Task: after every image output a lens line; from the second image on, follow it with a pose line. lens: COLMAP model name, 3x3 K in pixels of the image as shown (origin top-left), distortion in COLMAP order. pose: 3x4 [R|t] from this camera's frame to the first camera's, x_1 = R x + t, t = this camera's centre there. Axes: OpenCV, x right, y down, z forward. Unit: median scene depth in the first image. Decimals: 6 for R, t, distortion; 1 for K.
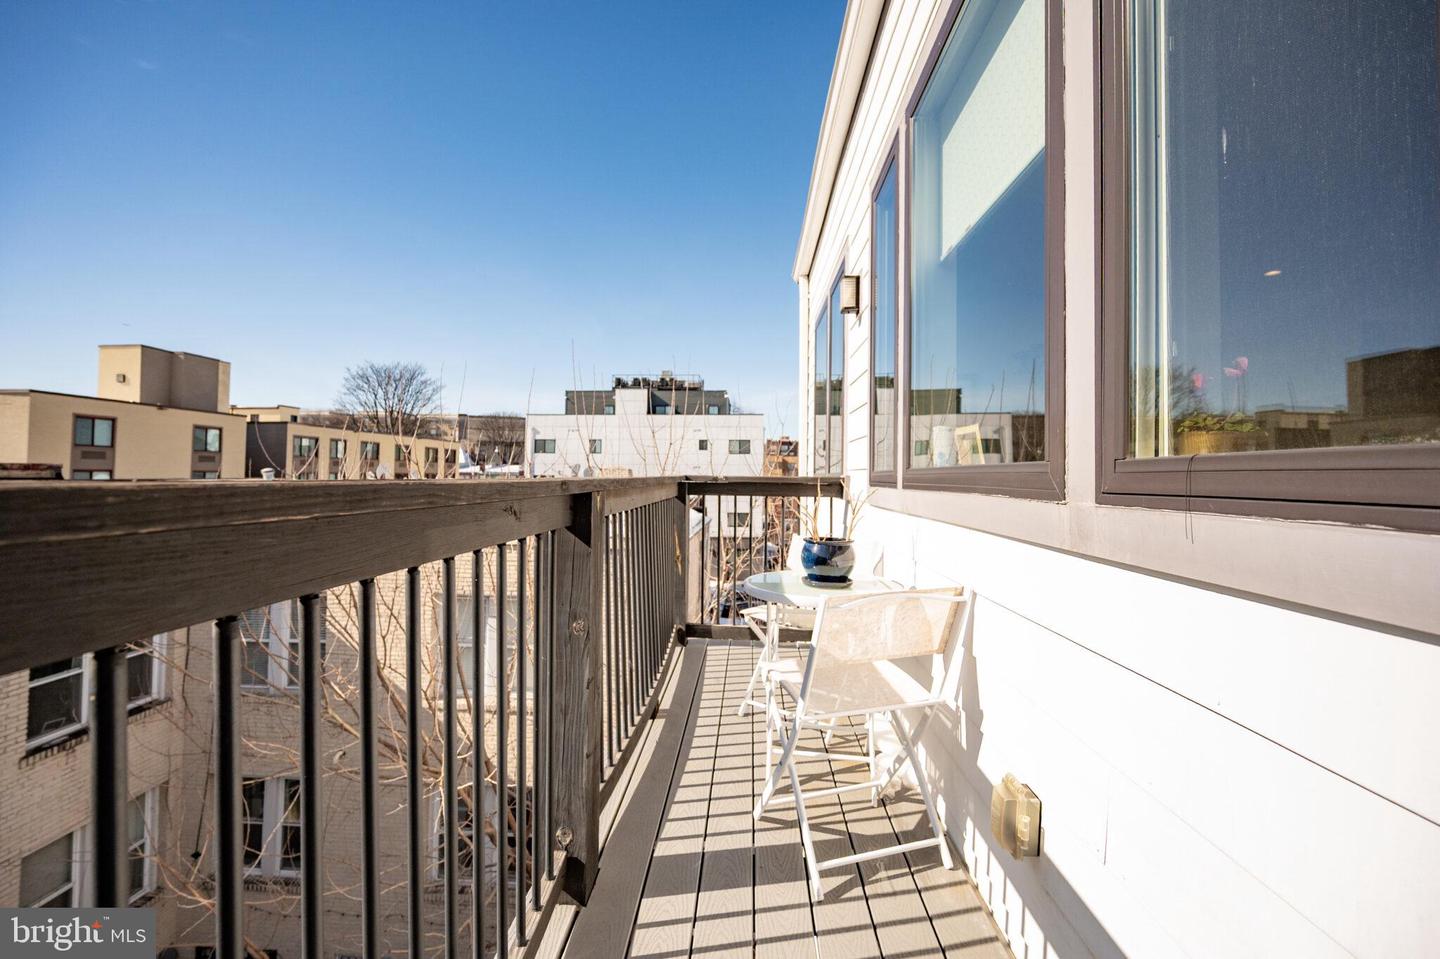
lens RADIAL K [[586.9, 0, 720.0], [0, 586.9, 479.5], [0, 0, 1]] dist [-0.000740, -0.000047]
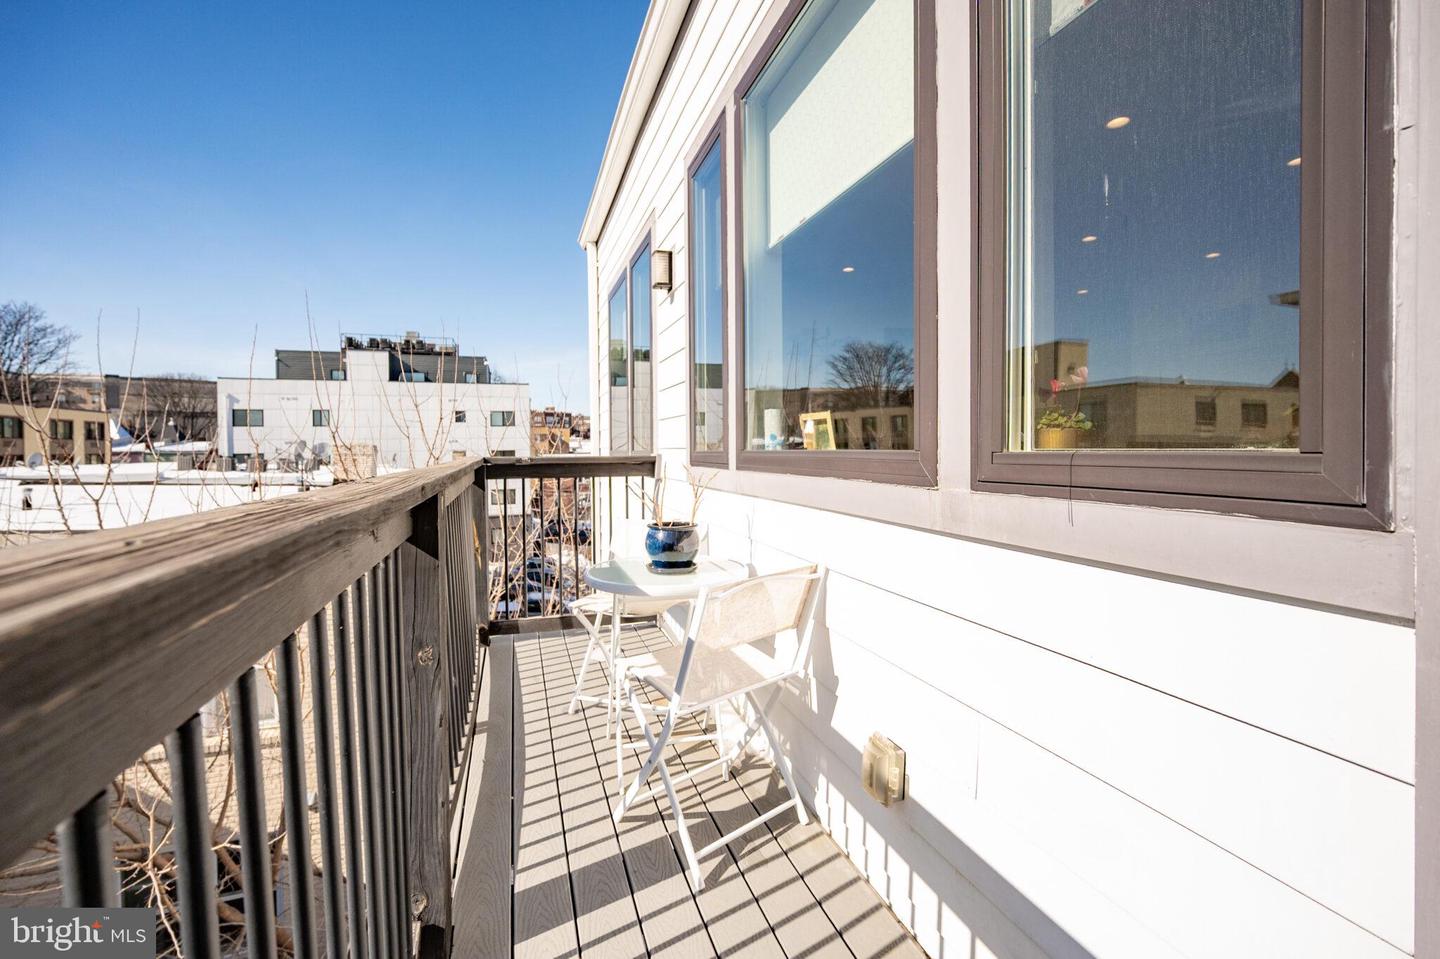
lens RADIAL K [[593.7, 0, 716.8], [0, 593.7, 477.2], [0, 0, 1]] dist [0.000881, 0.000008]
pose [[0.930194, -0.036182, 0.365281, -0.125249], [0.020578, 0.998705, 0.046522, -0.025536], [-0.366492, -0.035758, 0.929734, 0.062037]]
